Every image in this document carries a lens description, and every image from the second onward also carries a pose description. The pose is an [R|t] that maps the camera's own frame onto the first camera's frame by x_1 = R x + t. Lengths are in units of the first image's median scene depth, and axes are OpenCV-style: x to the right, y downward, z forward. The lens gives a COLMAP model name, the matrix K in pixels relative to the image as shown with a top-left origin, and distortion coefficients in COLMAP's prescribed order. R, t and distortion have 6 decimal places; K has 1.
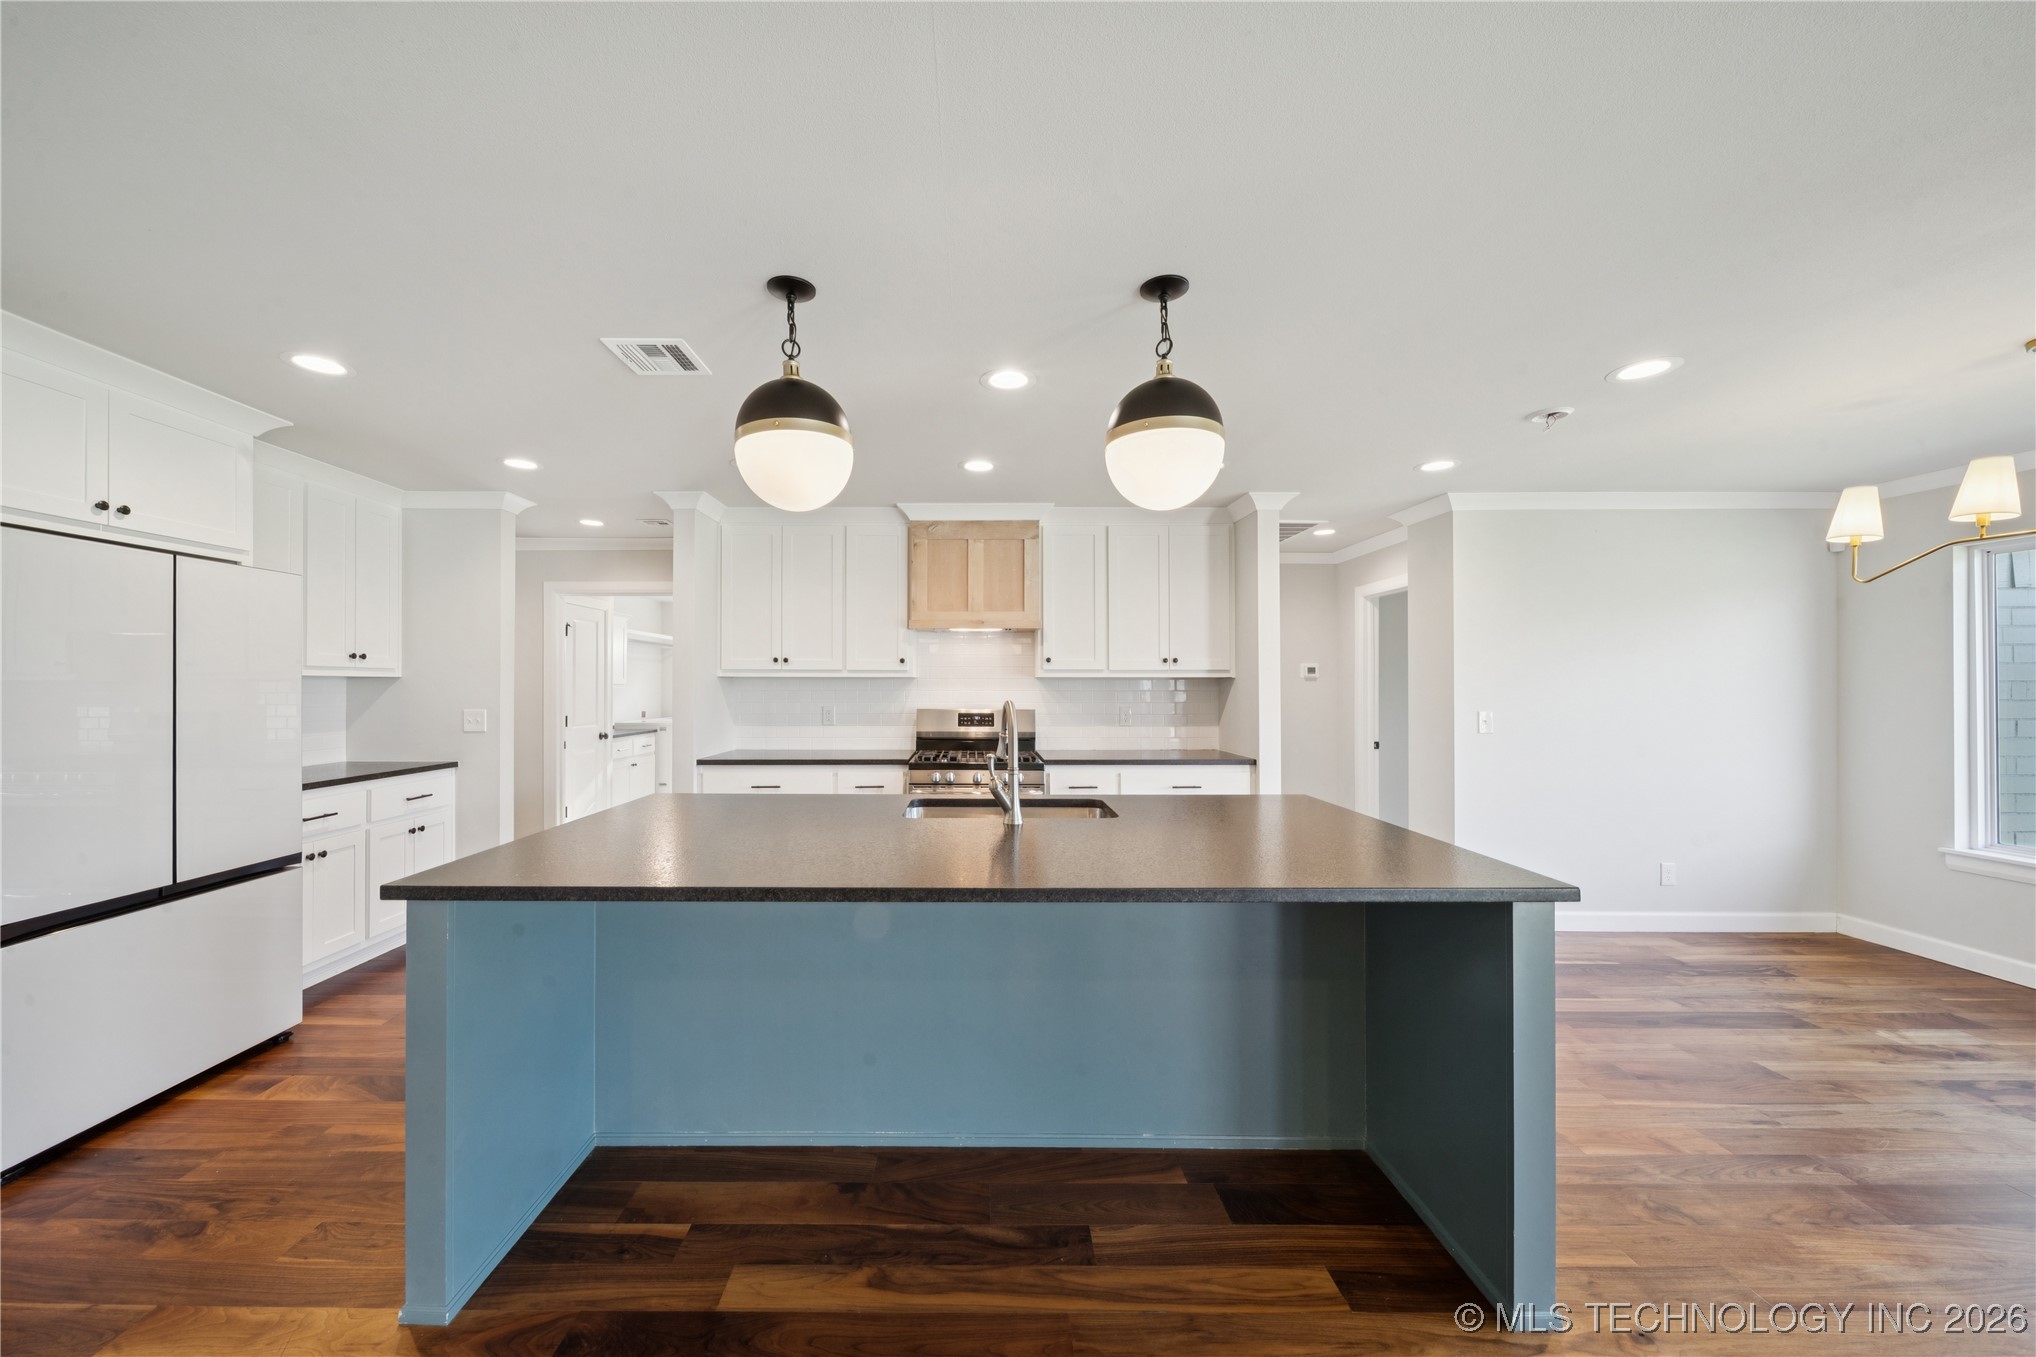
lens RADIAL K [[730.6, 0, 978.2], [0, 730.6, 676.3], [0, 0, 1]] dist [-0.002407, -0.000368]
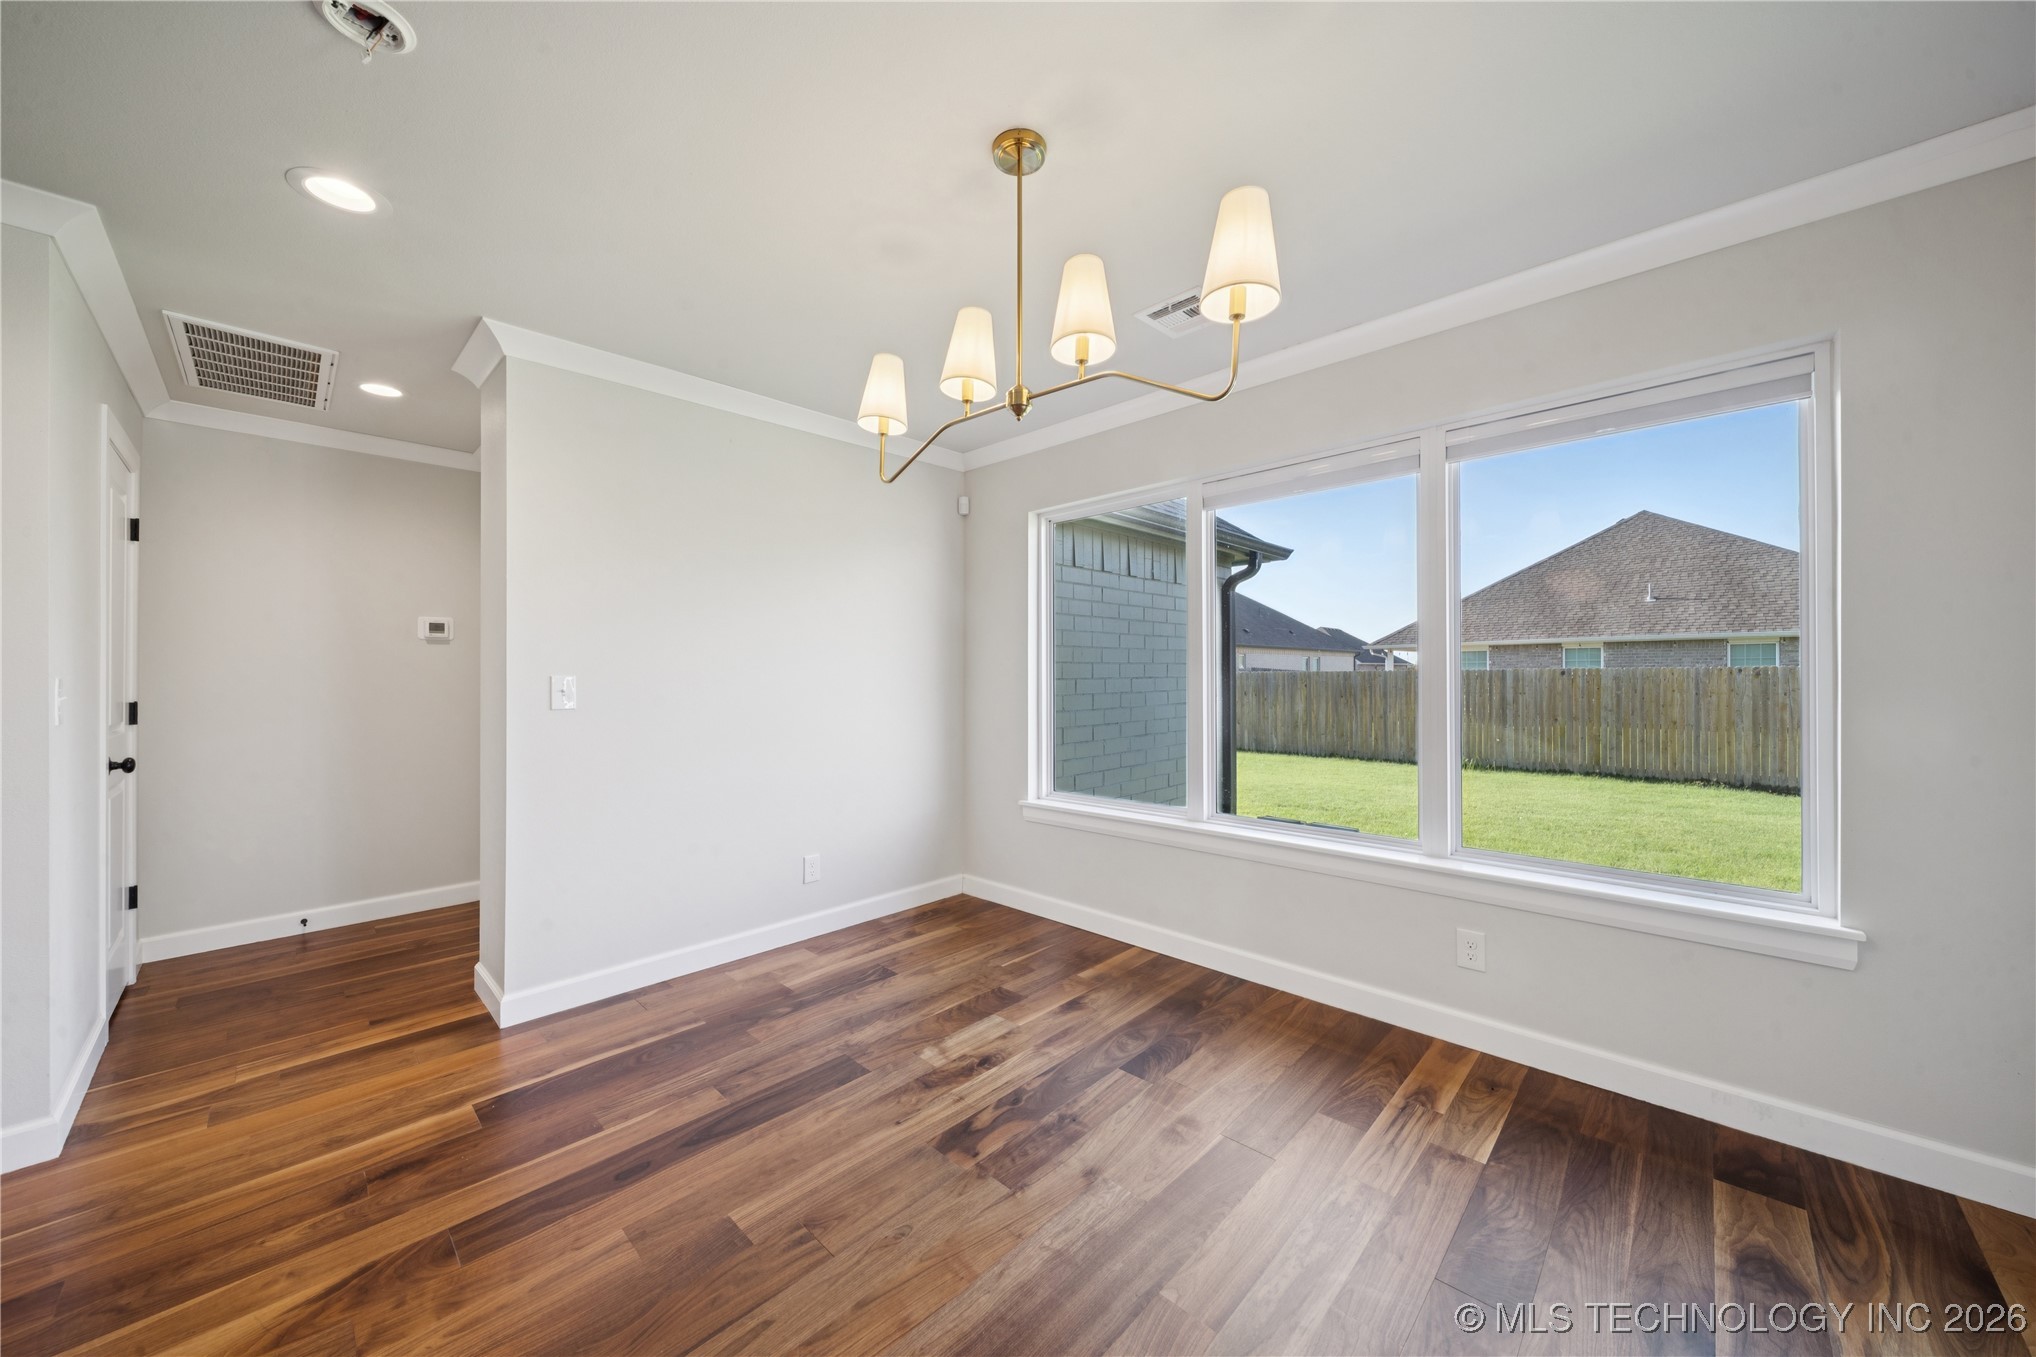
lens RADIAL K [[718.8, 0, 1012.5], [0, 718.8, 675.0], [0, 0, 1]] dist [0.002851, -0.002762]
pose [[0.696238, -0.006135, 0.717785, 0.618758], [-0.000289, 0.999961, 0.008827, 0.050479], [-0.717811, -0.006353, 0.696209, 0.312909]]
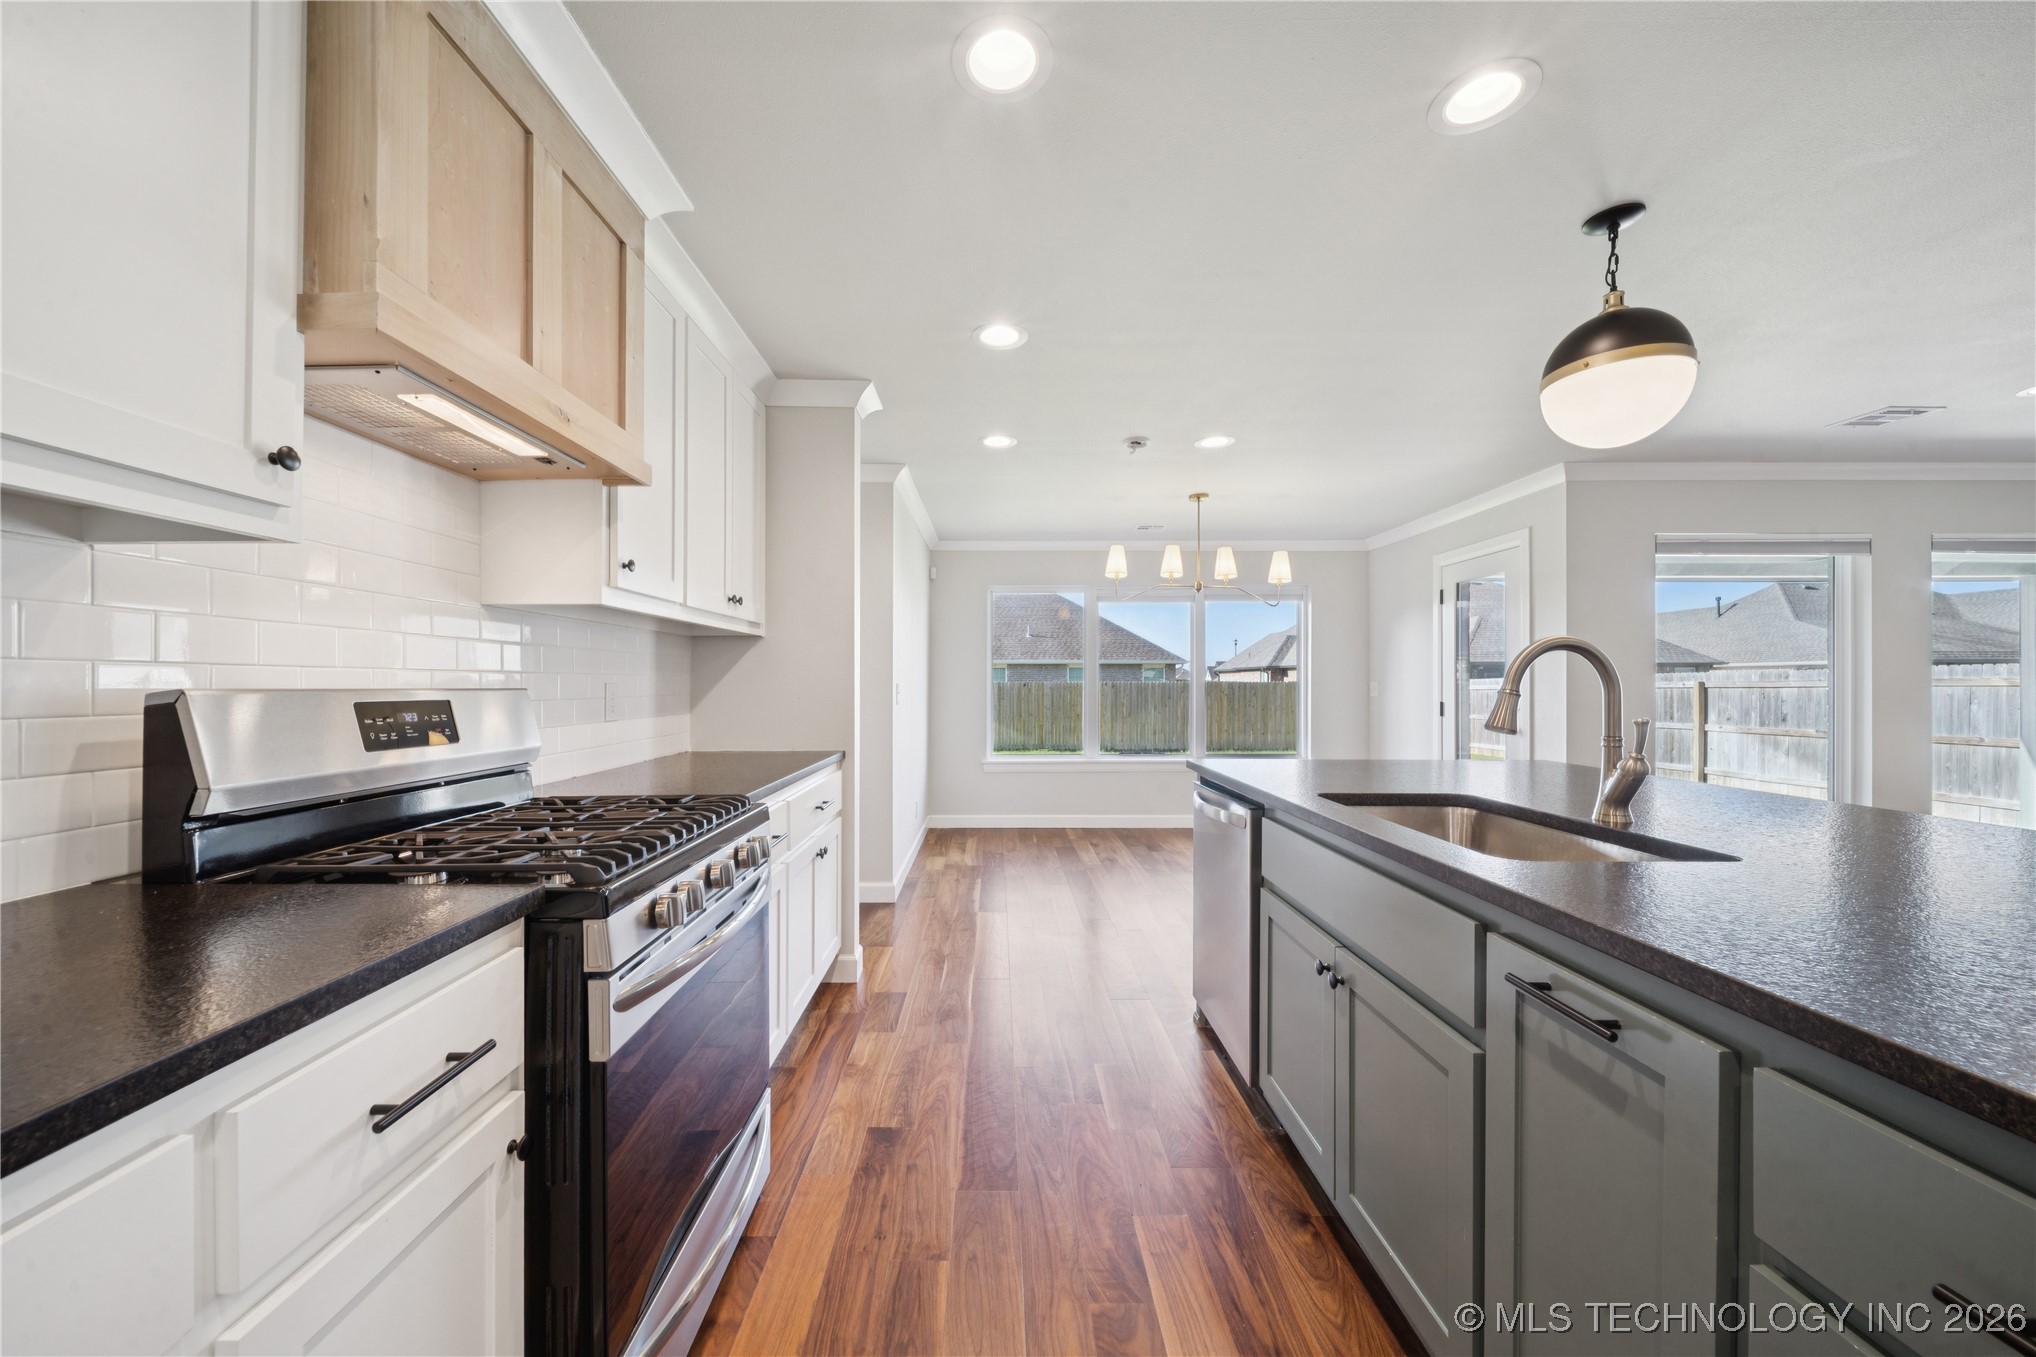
lens RADIAL K [[724.9, 0, 991.9], [0, 724.9, 683.3], [0, 0, 1]] dist [0.001496, 0.000037]
pose [[0.010060, -0.001040, 0.999949, -0.411088], [-0.011864, 0.999929, 0.001159, 0.054212], [-0.999879, -0.011875, 0.010047, 1.025135]]
